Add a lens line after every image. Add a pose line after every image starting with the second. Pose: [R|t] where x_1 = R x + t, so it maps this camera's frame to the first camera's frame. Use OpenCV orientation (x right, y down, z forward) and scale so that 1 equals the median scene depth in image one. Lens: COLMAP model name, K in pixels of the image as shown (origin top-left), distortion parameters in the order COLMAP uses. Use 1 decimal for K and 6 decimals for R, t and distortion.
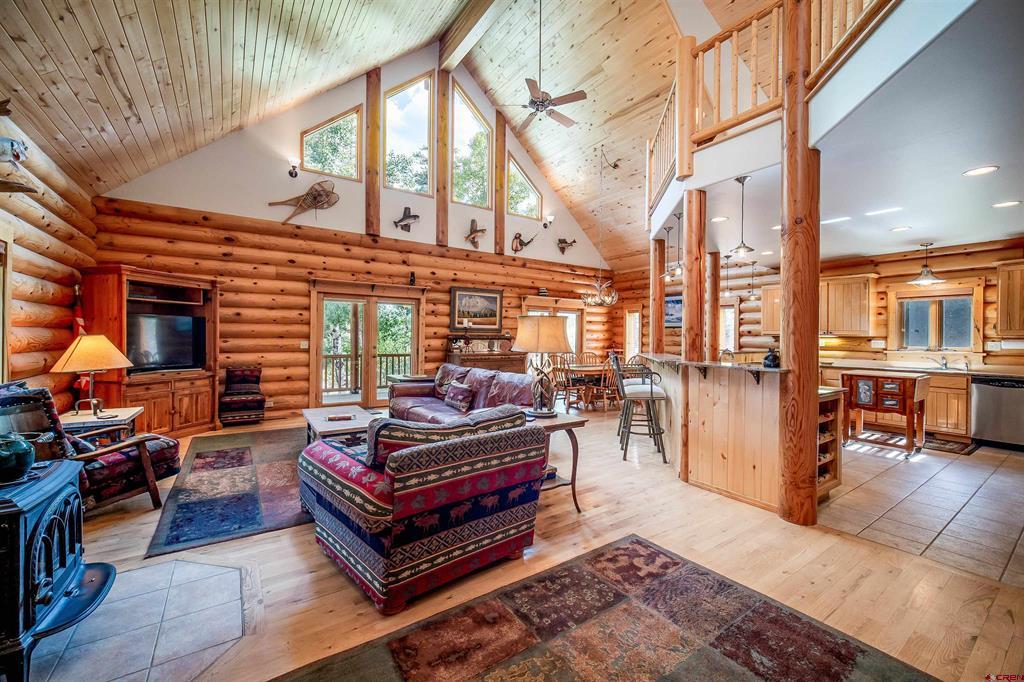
lens RADIAL K [[407.7, 0, 506.2], [0, 407.7, 336.5], [0, 0, 1]] dist [-0.001388, -0.000025]
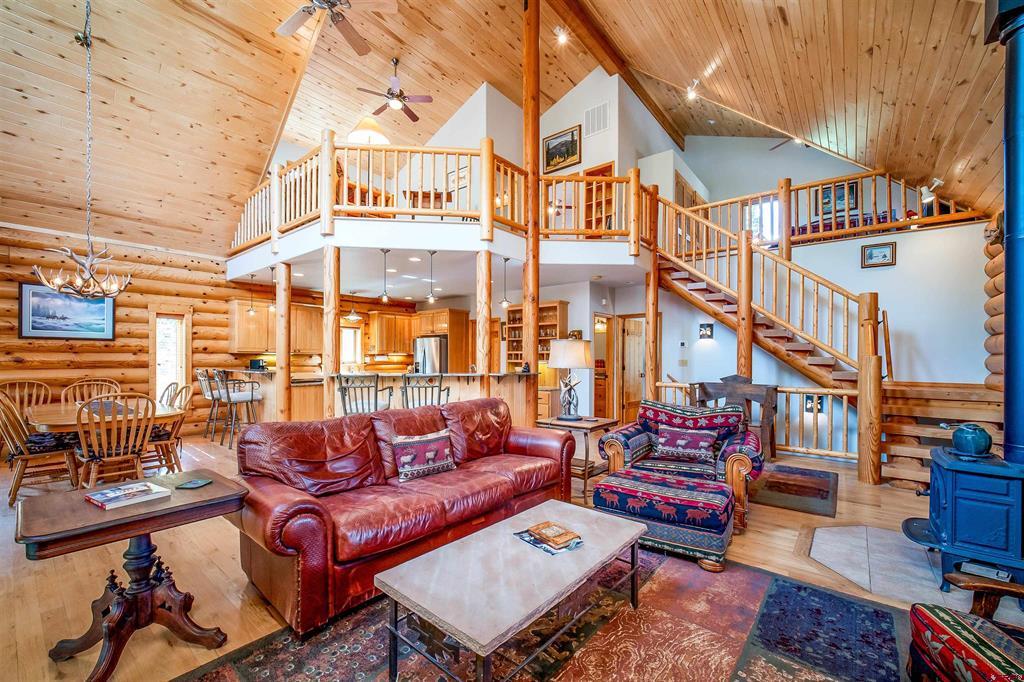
lens RADIAL K [[421.6, 0, 508.5], [0, 421.6, 356.8], [0, 0, 1]] dist [-0.003094, -0.000469]
pose [[-0.282955, -0.009277, 0.959088, -0.451588], [-0.003420, 0.999957, 0.008664, -0.003701], [-0.959127, -0.000829, -0.282974, 0.627567]]
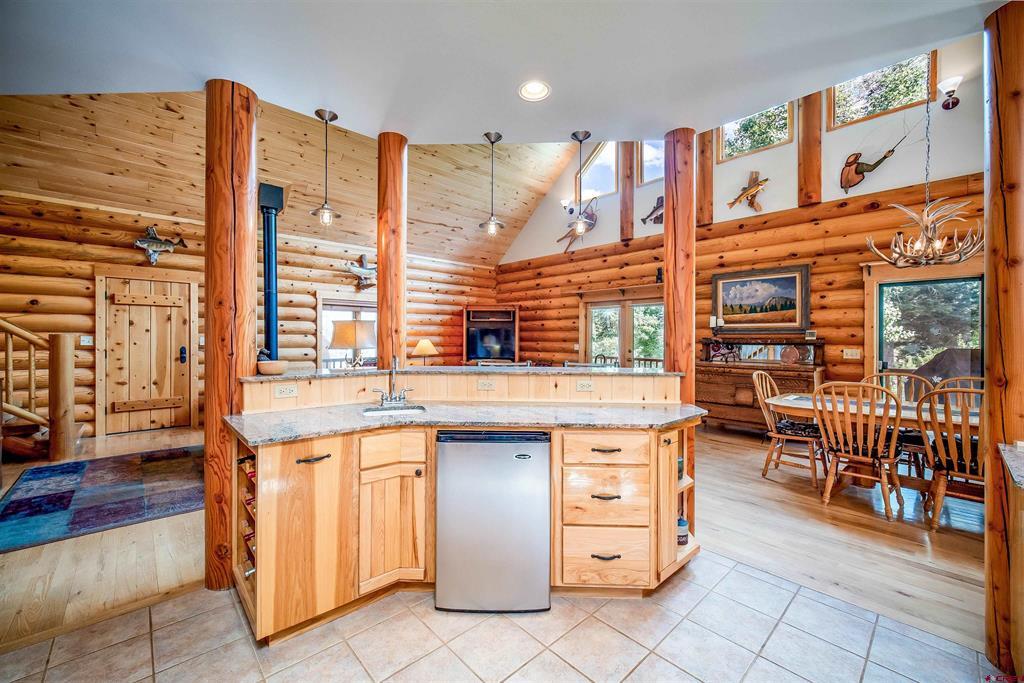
lens RADIAL K [[407.7, 0, 506.2], [0, 407.7, 337.0], [0, 0, 1]] dist [-0.001388, -0.000025]
pose [[0.143899, -0.013382, -0.989502, 0.572019], [-0.005632, 0.999881, -0.014341, 0.007133], [0.989576, 0.007636, 0.143807, 0.512283]]
